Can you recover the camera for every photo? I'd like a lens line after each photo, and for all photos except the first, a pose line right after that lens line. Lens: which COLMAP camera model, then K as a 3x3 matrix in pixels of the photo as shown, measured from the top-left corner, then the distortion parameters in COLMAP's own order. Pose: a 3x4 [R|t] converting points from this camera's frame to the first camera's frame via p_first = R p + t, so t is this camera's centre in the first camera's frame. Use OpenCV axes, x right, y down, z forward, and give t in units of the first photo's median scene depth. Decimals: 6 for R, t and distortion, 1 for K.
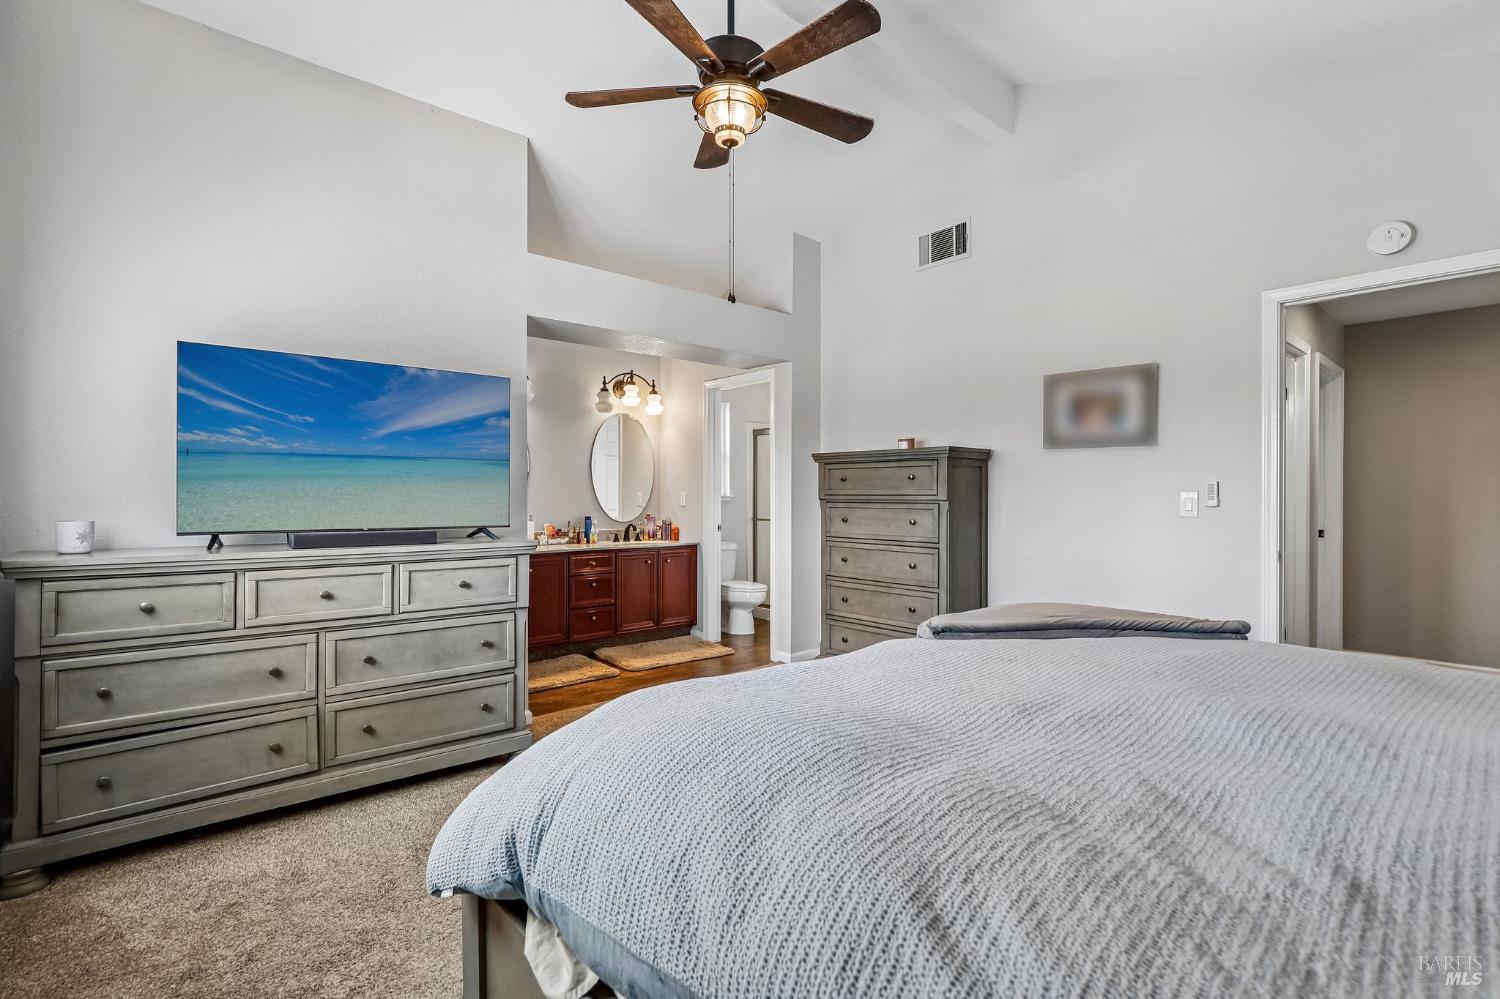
lens RADIAL K [[704.9, 0, 738.7], [0, 704.9, 490.8], [0, 0, 1]] dist [0.001718, 0.000280]
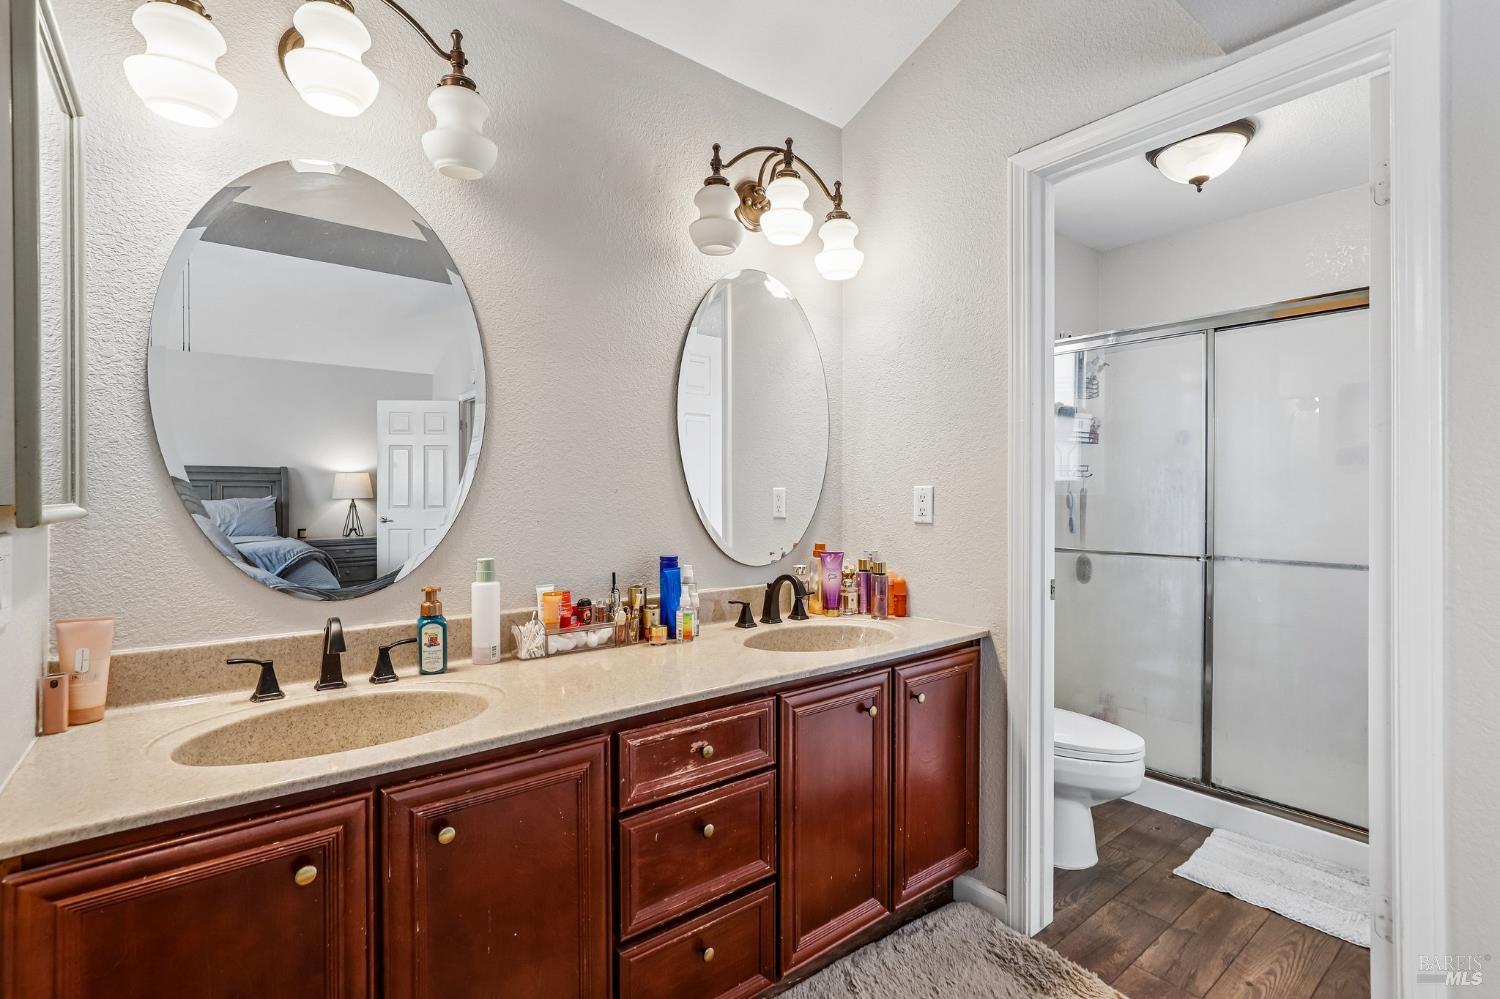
lens RADIAL K [[704.9, 0, 738.7], [0, 704.9, 490.8], [0, 0, 1]] dist [0.001718, 0.000280]
pose [[0.998745, -0.000079, -0.050084, -0.158139], [0.000440, 0.999974, 0.007195, 0.002248], [0.050082, -0.007208, 0.998719, 0.642547]]
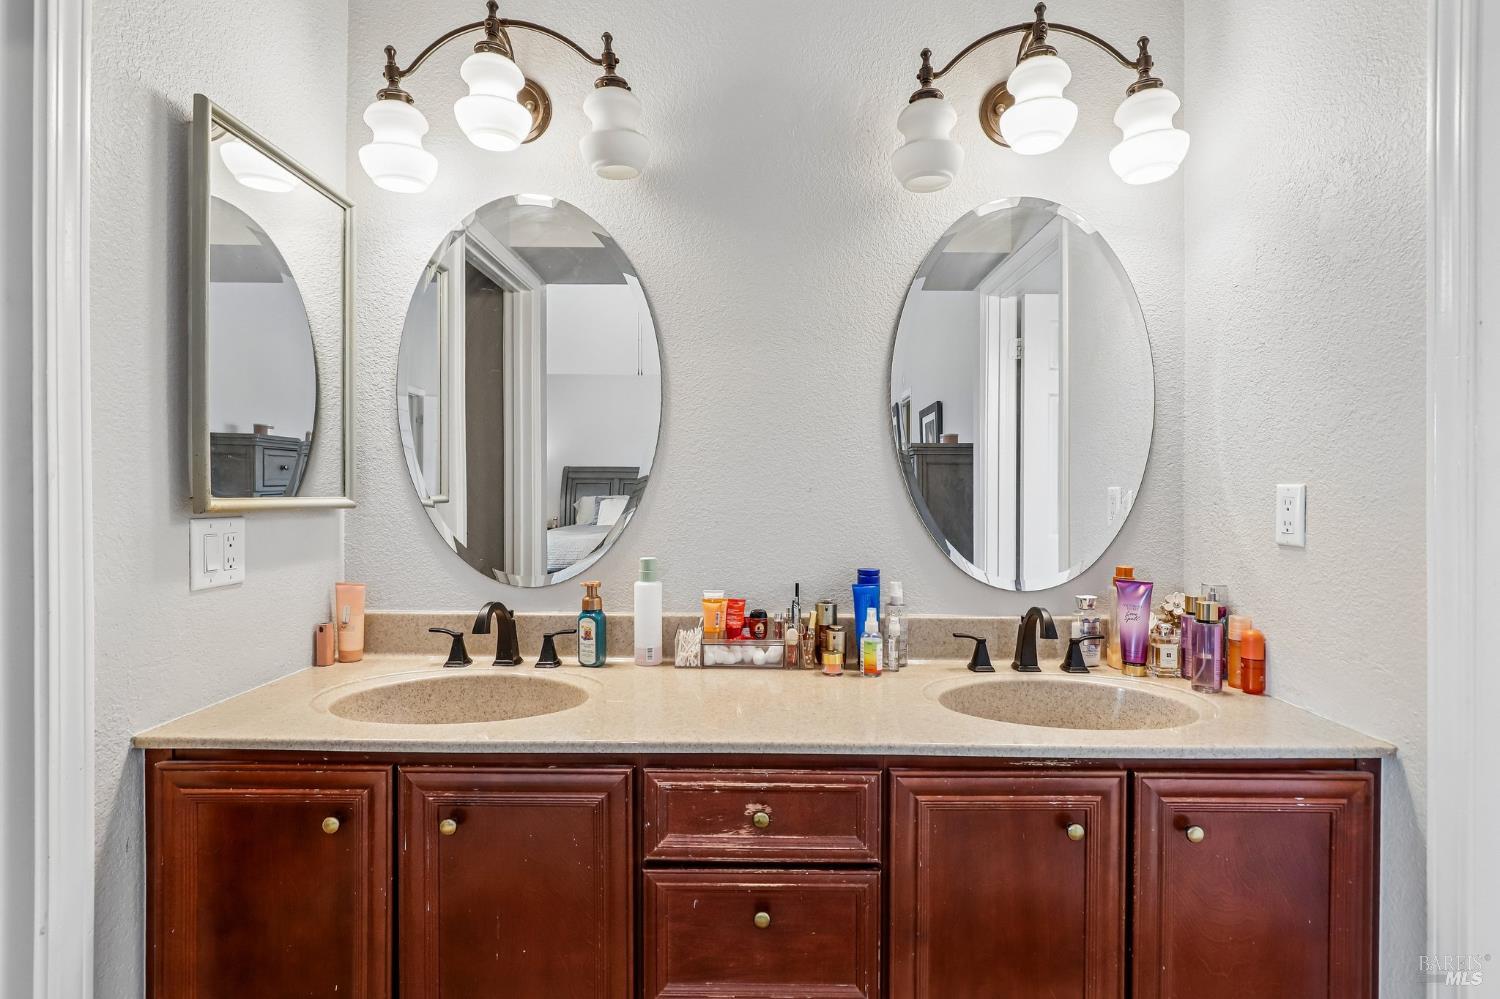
lens RADIAL K [[720.5, 0, 754.8], [0, 720.5, 487.2], [0, 0, 1]] dist [-0.001057, -0.000526]
pose [[0.750000, 0.001835, -0.661436, -0.056523], [-0.000645, 0.999998, 0.002043, 0.002958], [0.661438, -0.001106, 0.749999, 0.732657]]
